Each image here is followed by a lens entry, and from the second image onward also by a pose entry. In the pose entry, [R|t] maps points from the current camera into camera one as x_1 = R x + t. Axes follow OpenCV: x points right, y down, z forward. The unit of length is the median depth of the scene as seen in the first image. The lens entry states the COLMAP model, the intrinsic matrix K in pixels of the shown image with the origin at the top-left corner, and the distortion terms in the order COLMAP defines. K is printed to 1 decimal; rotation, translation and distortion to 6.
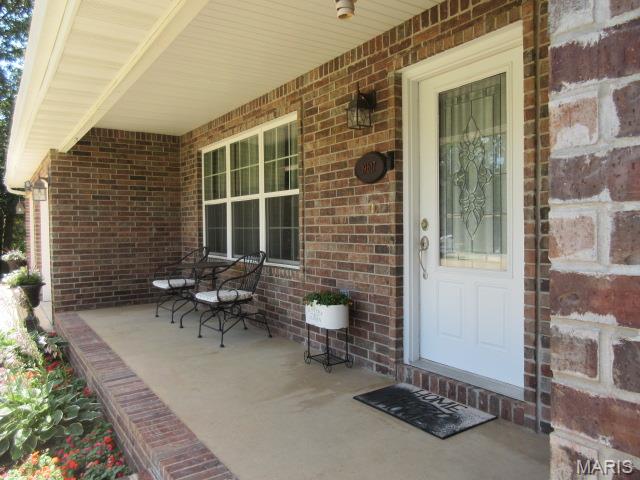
lens RADIAL K [[475.2, 0, 324.1], [0, 475.2, 243.2], [0, 0, 1]] dist [-0.006427, -0.001306]
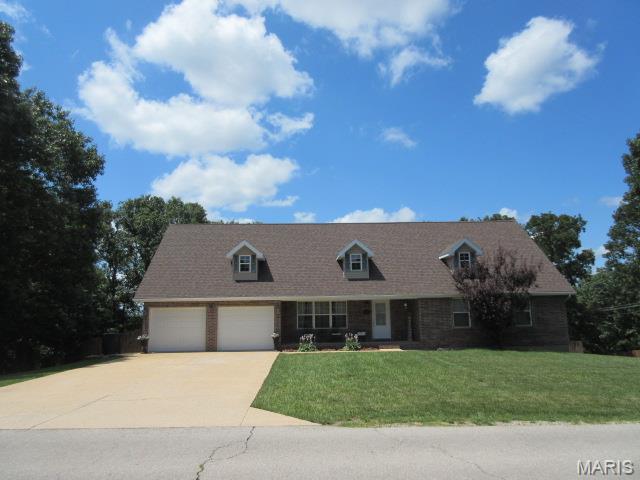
lens RADIAL K [[475.2, 0, 317.3], [0, 475.2, 244.5], [0, 0, 1]] dist [-0.006427, -0.001306]
pose [[0.532483, 0.143929, 0.834114, -5.401494], [0.042394, 0.979666, -0.196108, 0.181377], [-0.845378, 0.139785, 0.515554, -1.850610]]
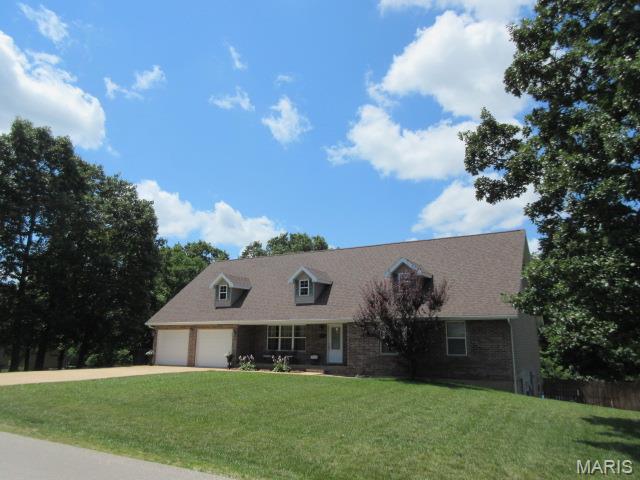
lens RADIAL K [[475.2, 0, 322.7], [0, 475.2, 245.8], [0, 0, 1]] dist [-0.006427, -0.001306]
pose [[0.898050, 0.112044, 0.425384, -2.664463], [-0.005363, 0.969735, -0.244101, 0.235508], [-0.439860, 0.216933, 0.871472, -4.787987]]
